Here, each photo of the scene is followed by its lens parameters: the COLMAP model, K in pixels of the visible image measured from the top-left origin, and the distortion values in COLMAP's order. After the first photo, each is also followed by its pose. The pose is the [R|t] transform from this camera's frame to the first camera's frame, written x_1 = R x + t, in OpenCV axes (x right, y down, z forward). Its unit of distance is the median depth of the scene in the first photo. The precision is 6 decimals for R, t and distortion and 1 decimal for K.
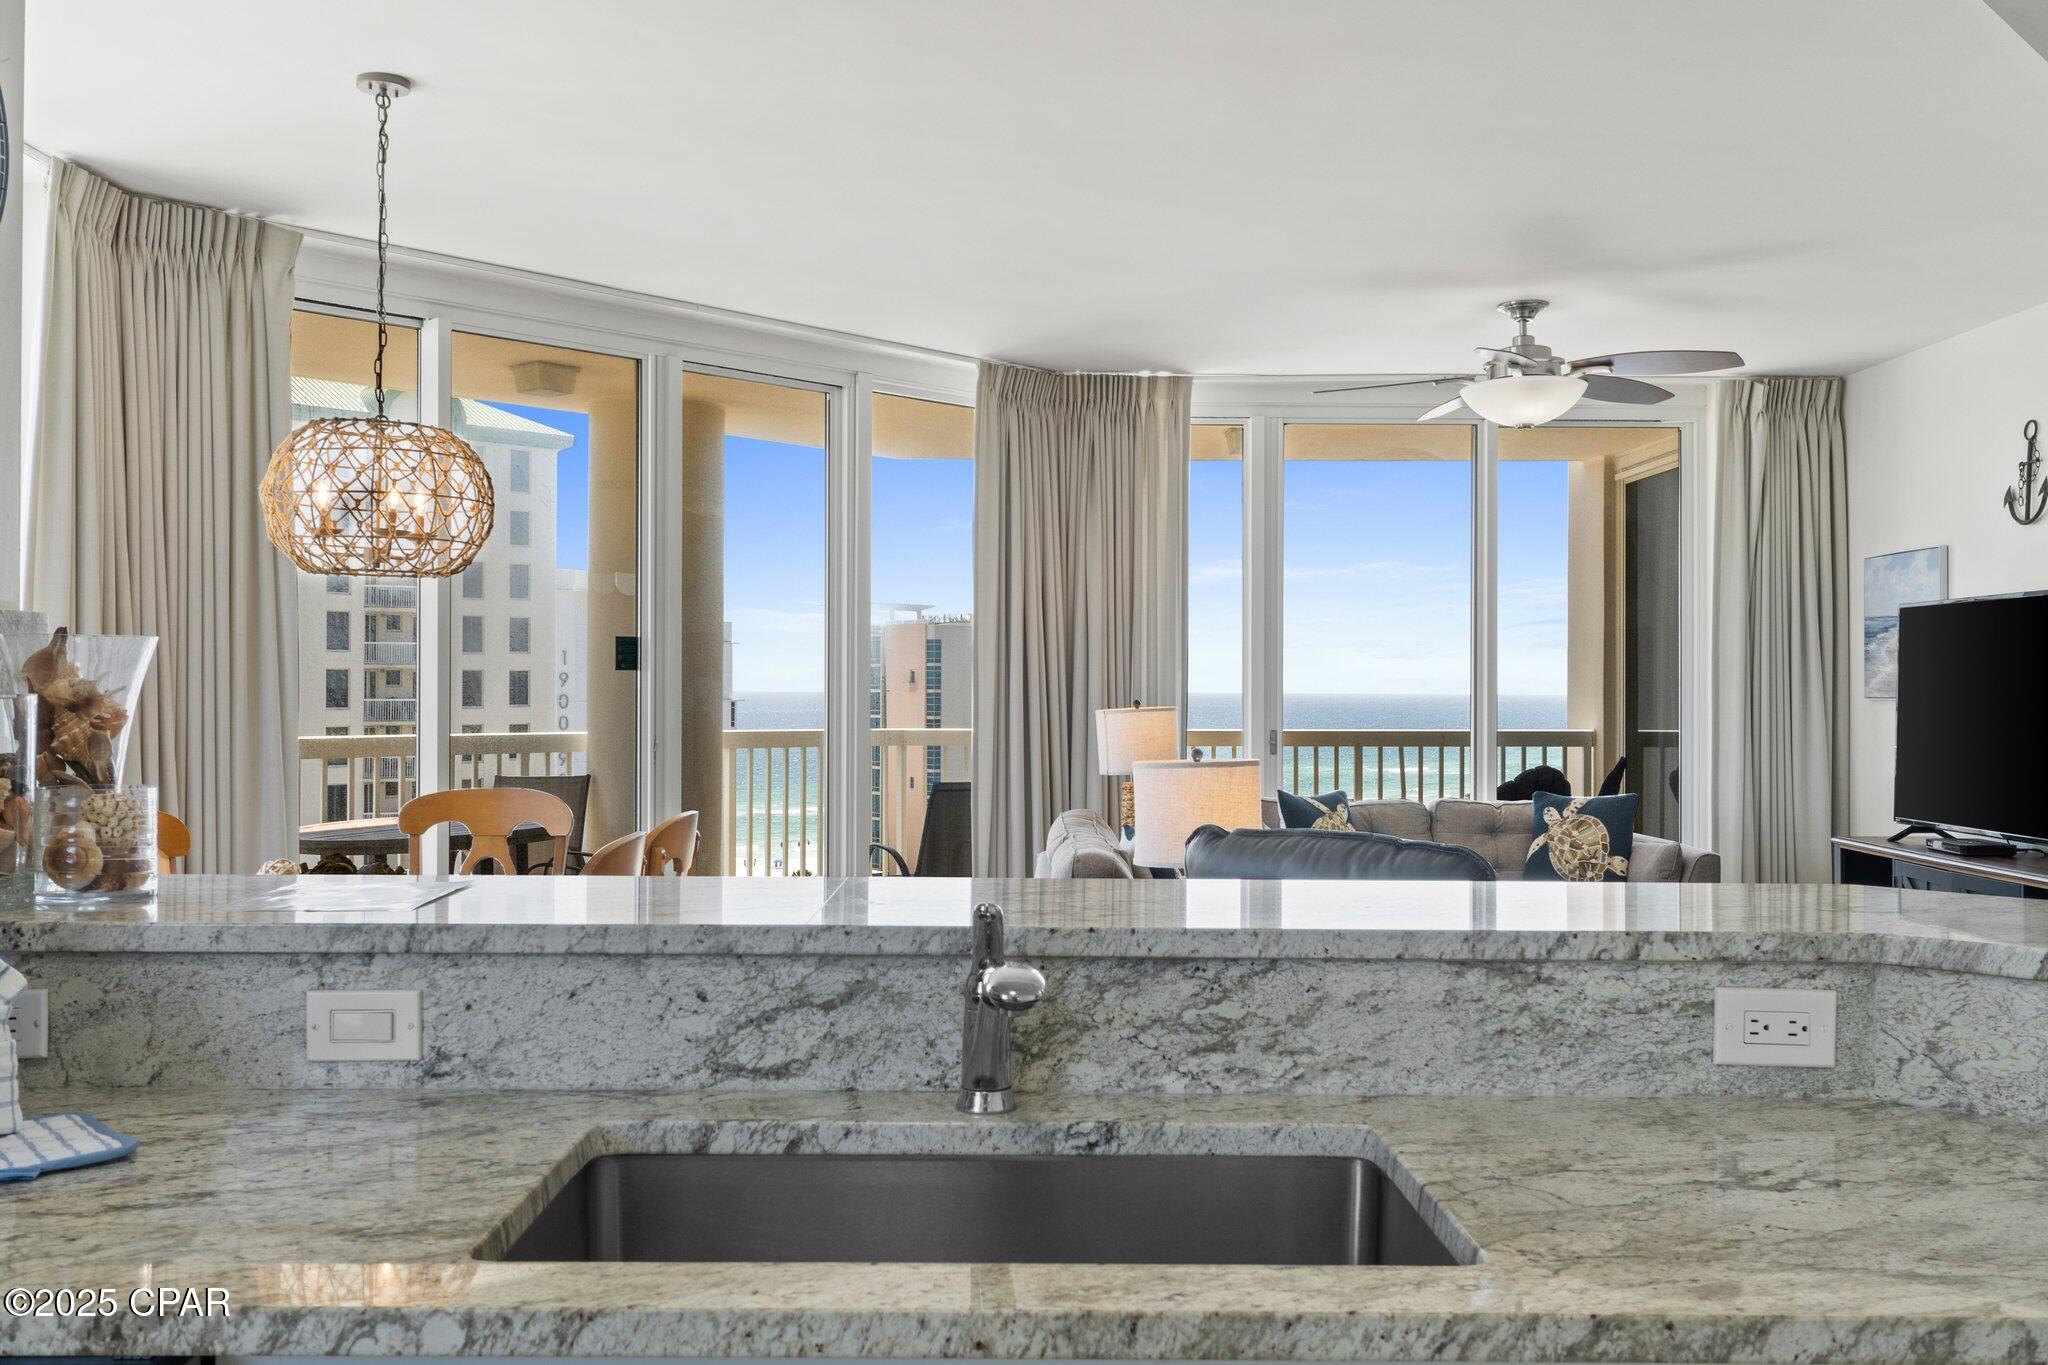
lens RADIAL K [[1715.6, 0, 1014.0], [0, 1715.6, 667.9], [0, 0, 1]] dist [0.007093, 0.007091]
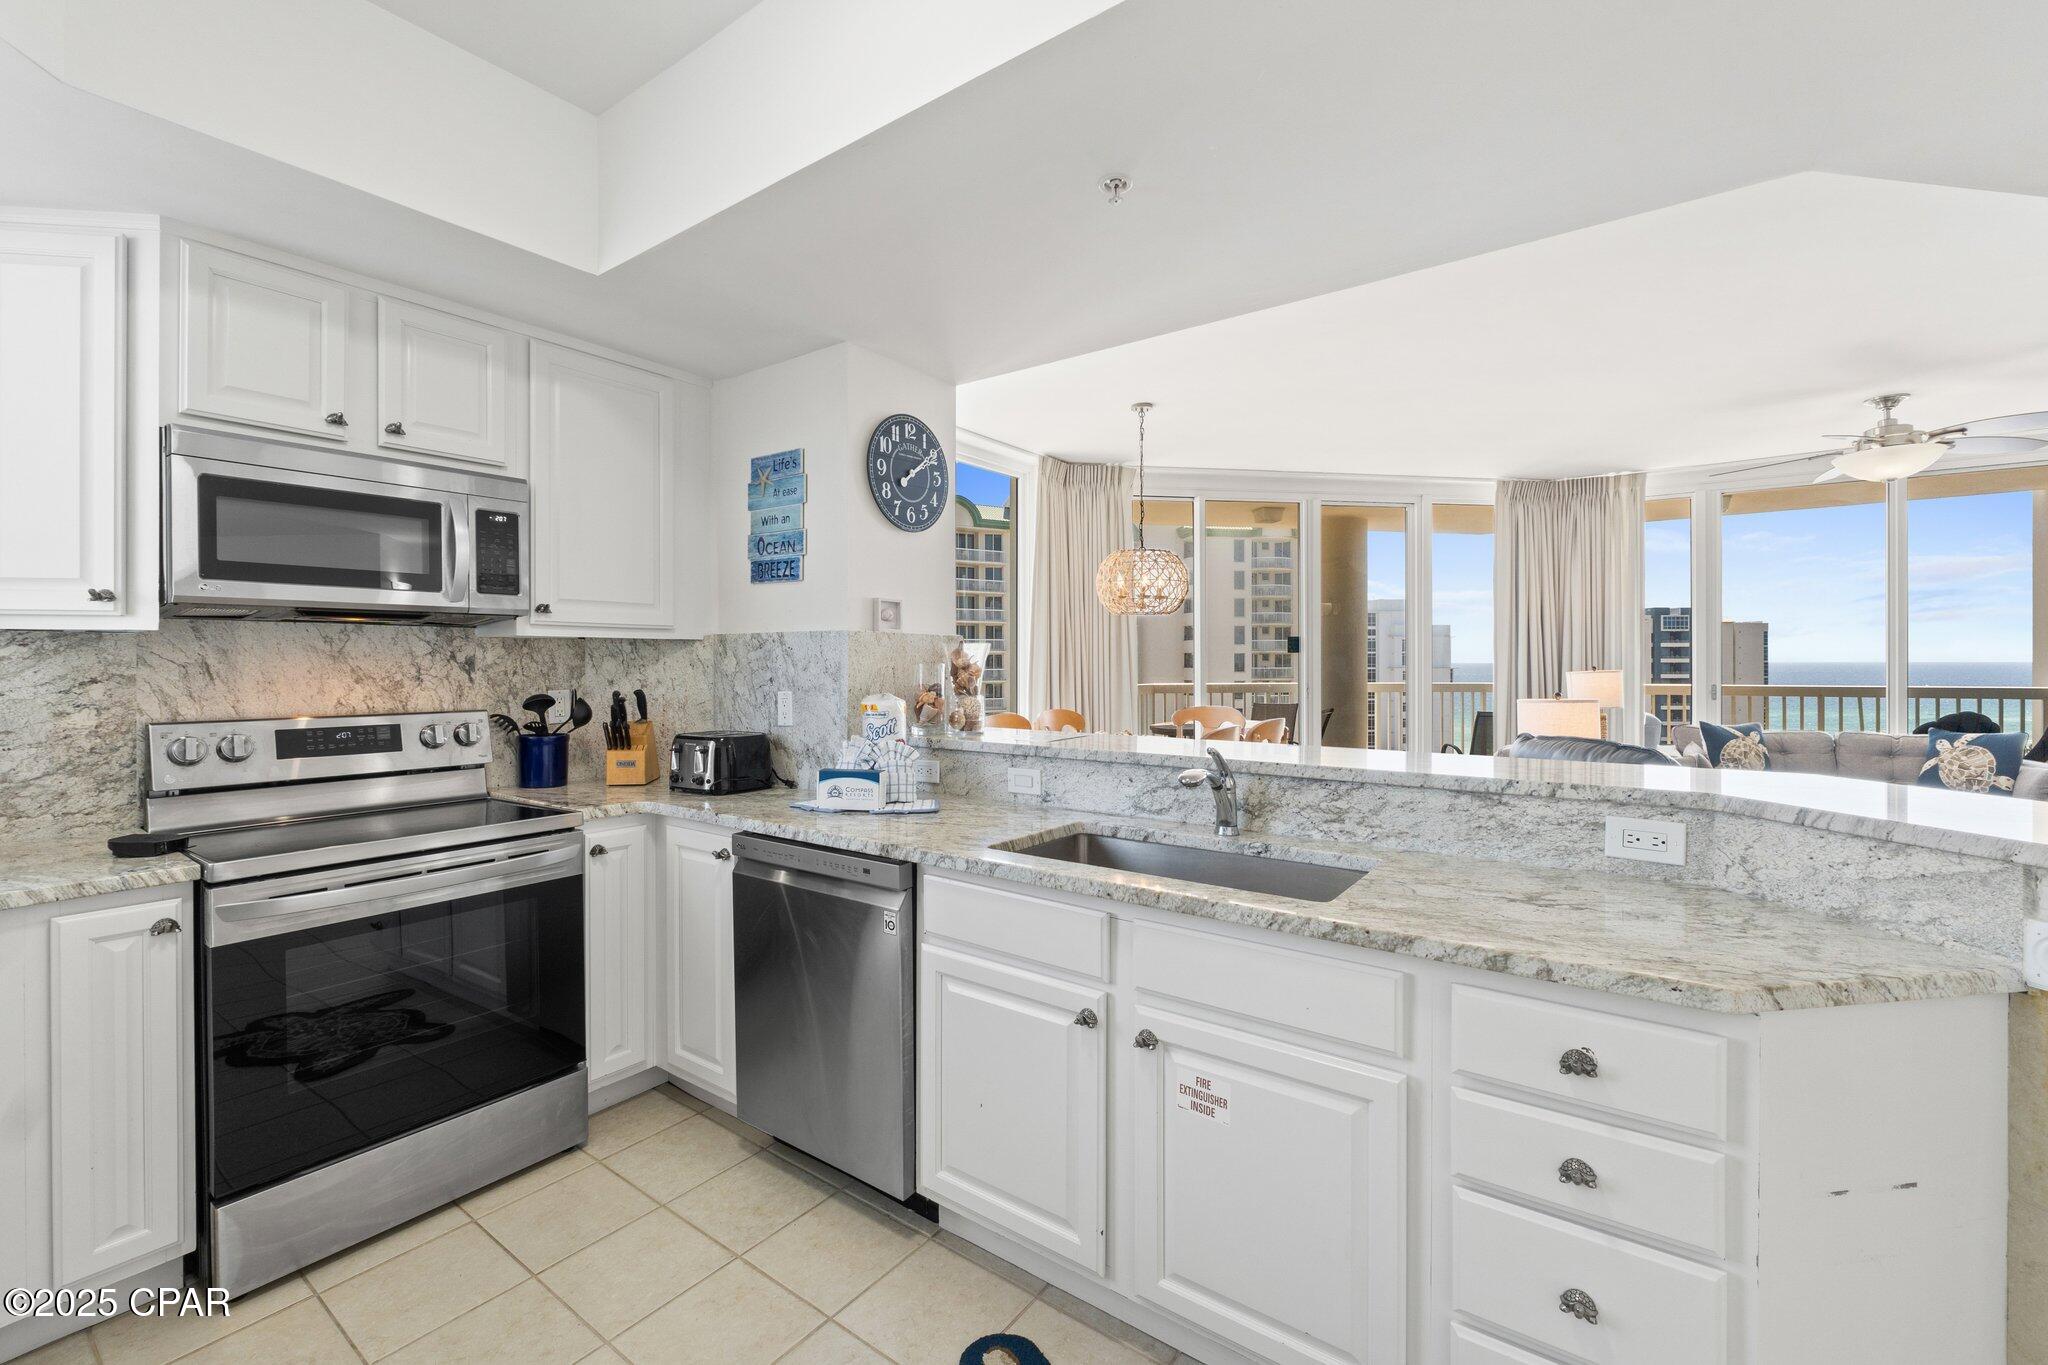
lens RADIAL K [[855.8, 0, 1018.2], [0, 855.8, 664.3], [0, 0, 1]] dist [-0.009943, -0.000100]
pose [[0.804908, -0.004350, -0.593383, 0.443442], [0.012818, 0.999867, 0.010058, 0.003001], [0.593261, -0.015702, 0.804857, -0.127855]]
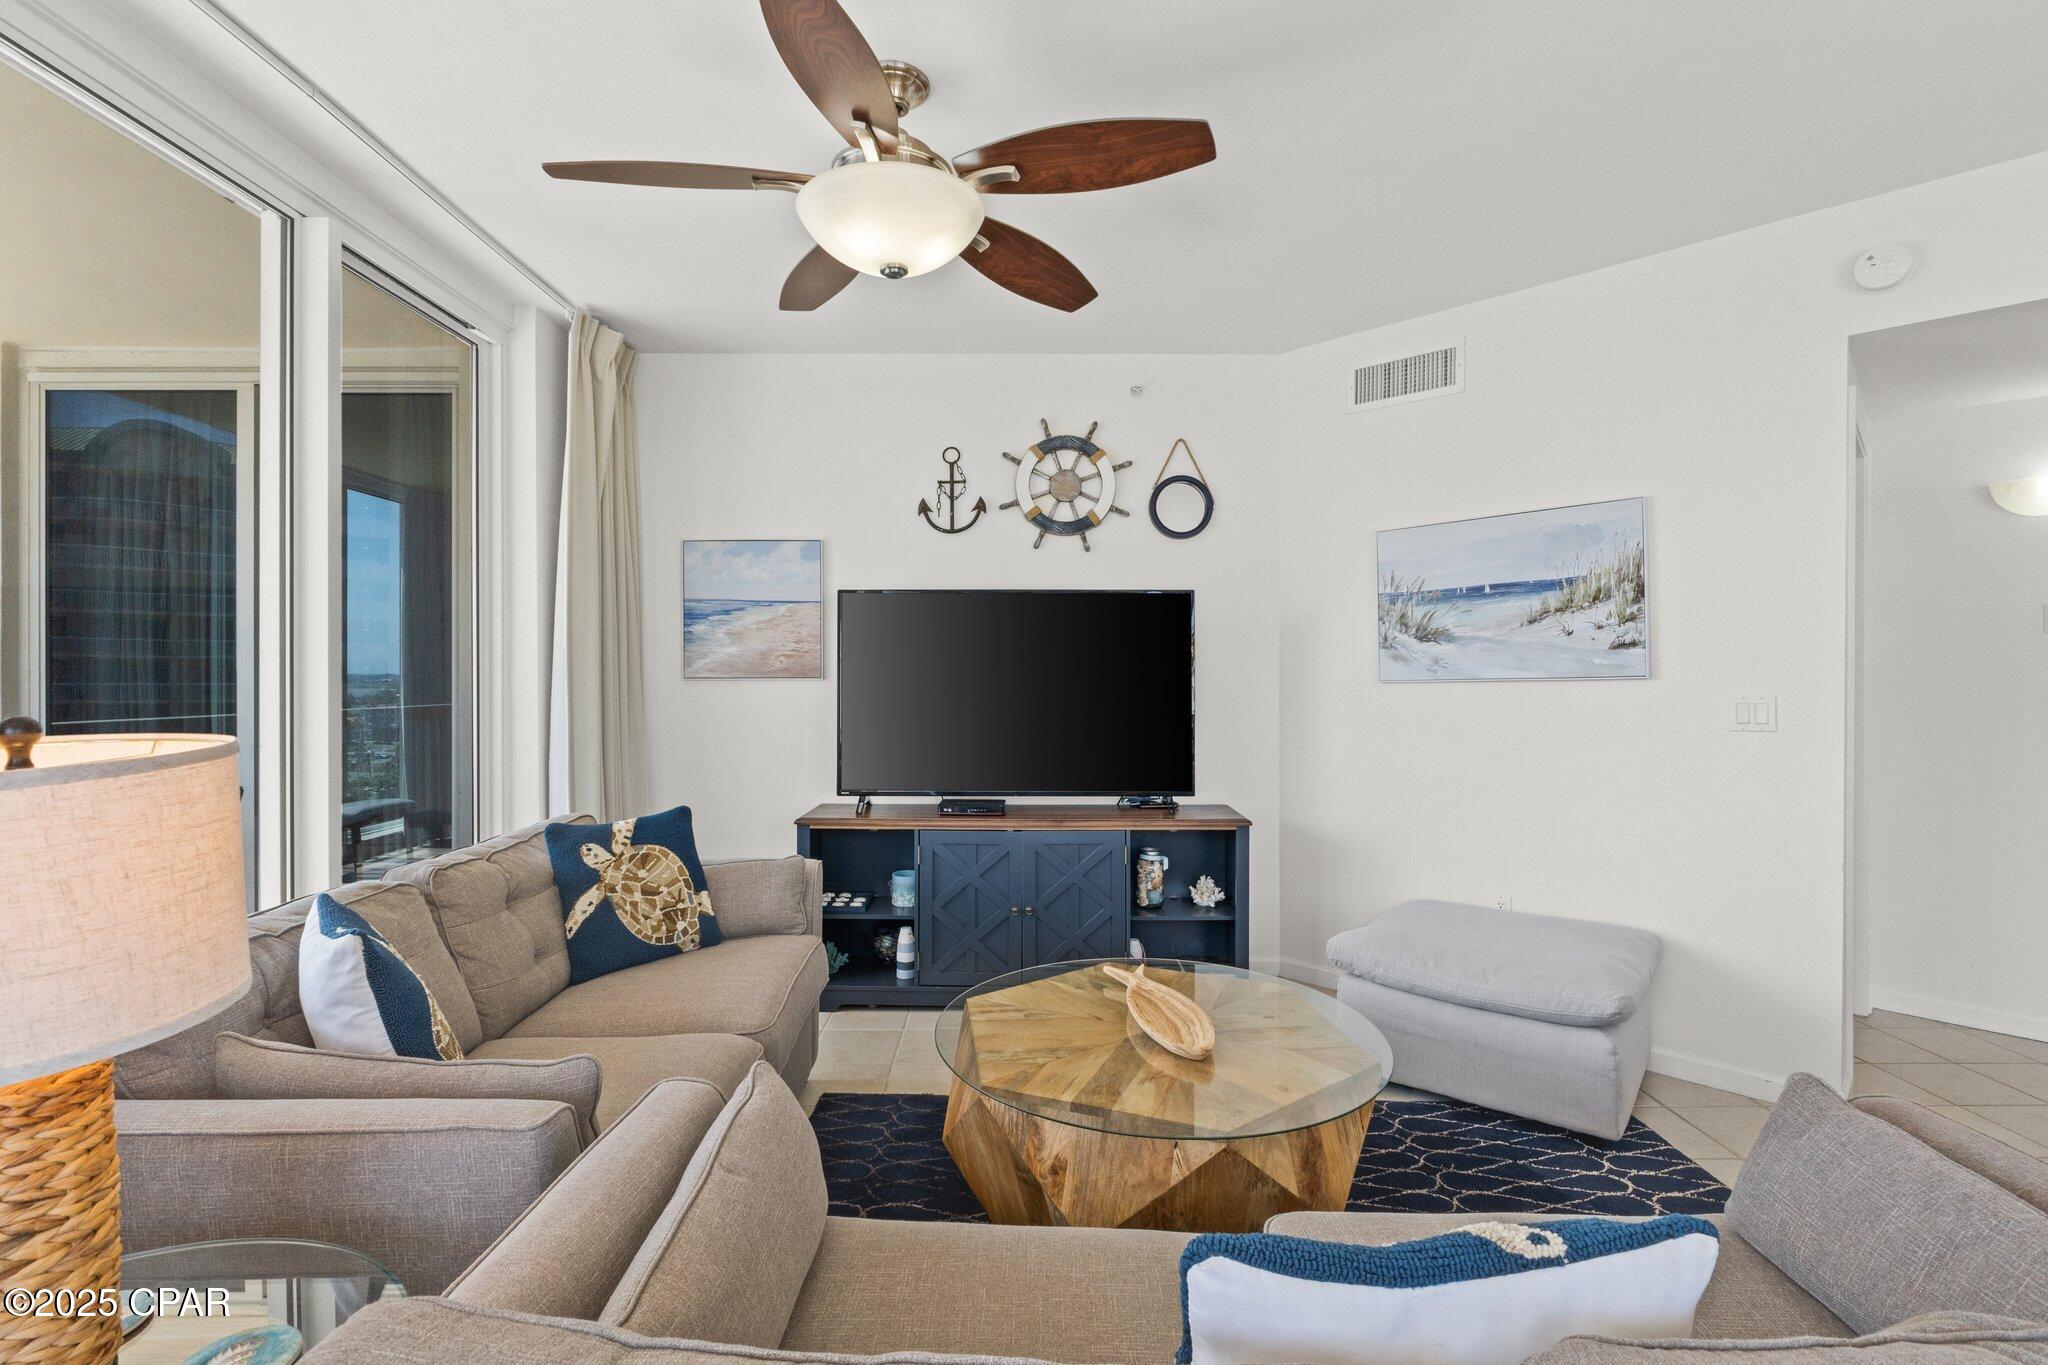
lens RADIAL K [[896.0, 0, 1024.0], [0, 896.0, 682.5], [0, 0, 1]] dist [-0.001747, -0.000216]
pose [[0.001437, -0.011509, 0.999933, -0.148844], [-0.009594, 0.999888, 0.011522, 0.050836], [-0.999953, -0.009610, 0.001327, 3.378624]]
